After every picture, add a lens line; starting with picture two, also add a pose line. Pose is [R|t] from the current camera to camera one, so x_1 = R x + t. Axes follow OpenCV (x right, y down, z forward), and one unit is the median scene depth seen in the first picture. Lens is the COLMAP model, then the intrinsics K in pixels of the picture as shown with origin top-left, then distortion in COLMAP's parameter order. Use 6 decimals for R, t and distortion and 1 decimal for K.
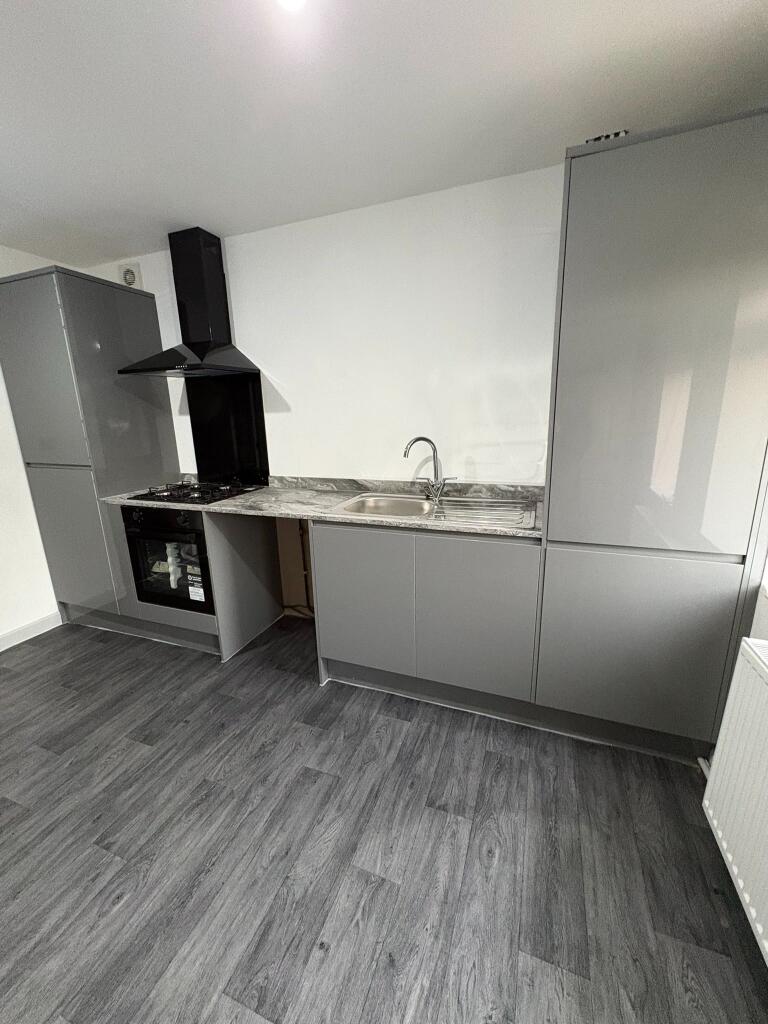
lens RADIAL K [[405.4, 0, 381.3], [0, 405.4, 510.1], [0, 0, 1]] dist [0.000163, 0.000860]
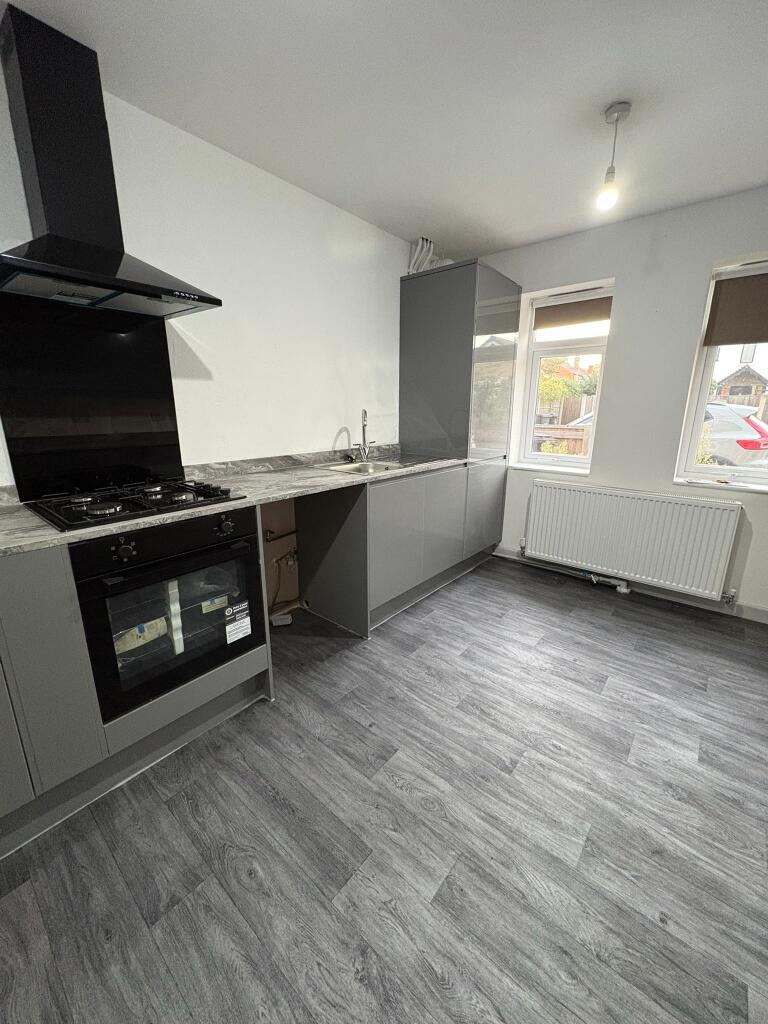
lens RADIAL K [[405.4, 0, 381.3], [0, 405.4, 510.1], [0, 0, 1]] dist [0.000163, 0.000860]
pose [[0.335309, -0.207559, 0.918960, -1.151846], [0.211457, 0.967122, 0.141281, -0.048936], [-0.918071, 0.146947, 0.368174, 0.569683]]
